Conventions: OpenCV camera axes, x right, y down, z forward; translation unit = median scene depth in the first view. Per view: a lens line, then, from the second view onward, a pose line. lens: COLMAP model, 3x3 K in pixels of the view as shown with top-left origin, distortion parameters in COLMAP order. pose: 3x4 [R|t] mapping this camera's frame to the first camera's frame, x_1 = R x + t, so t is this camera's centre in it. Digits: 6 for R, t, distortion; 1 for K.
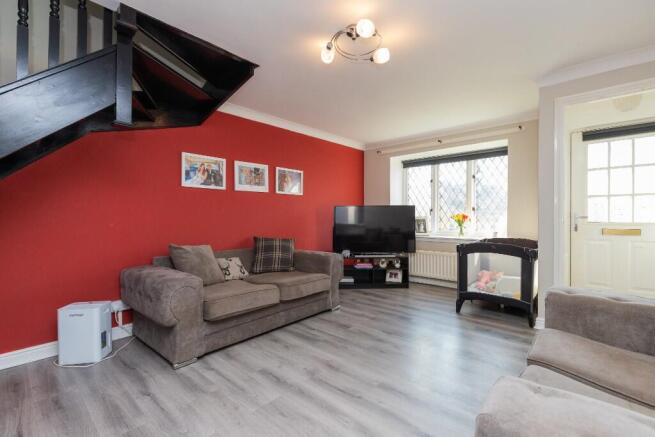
lens RADIAL K [[294.0, 0, 329.7], [0, 294.0, 216.8], [0, 0, 1]] dist [0.007462, -0.001413]
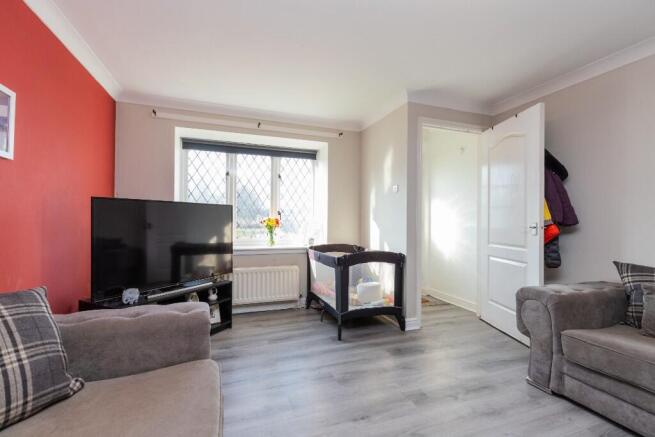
lens RADIAL K [[294.0, 0, 329.4], [0, 294.0, 219.5], [0, 0, 1]] dist [0.007462, -0.001413]
pose [[0.469495, 0.012112, 0.882852, -0.225663], [-0.006153, 0.999927, -0.010446, 0.000402], [-0.882914, -0.000528, 0.469535, 0.484856]]
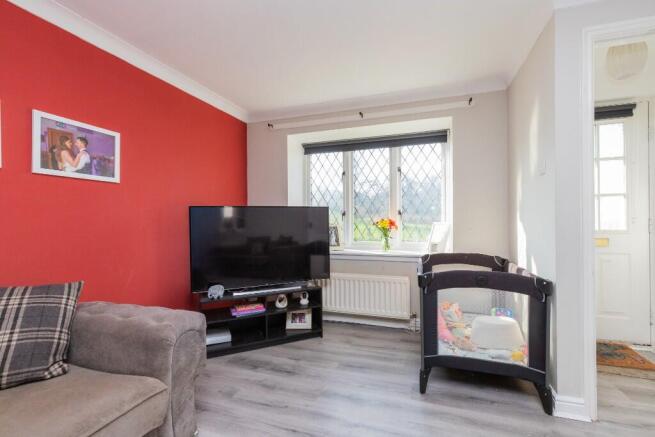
lens RADIAL K [[294.0, 0, 330.8], [0, 294.0, 218.5], [0, 0, 1]] dist [0.007462, -0.001413]
pose [[0.917577, -0.004239, 0.397535, 0.033954], [0.006870, 0.999963, -0.005194, -0.009505], [-0.397498, 0.007497, 0.917572, 0.408476]]
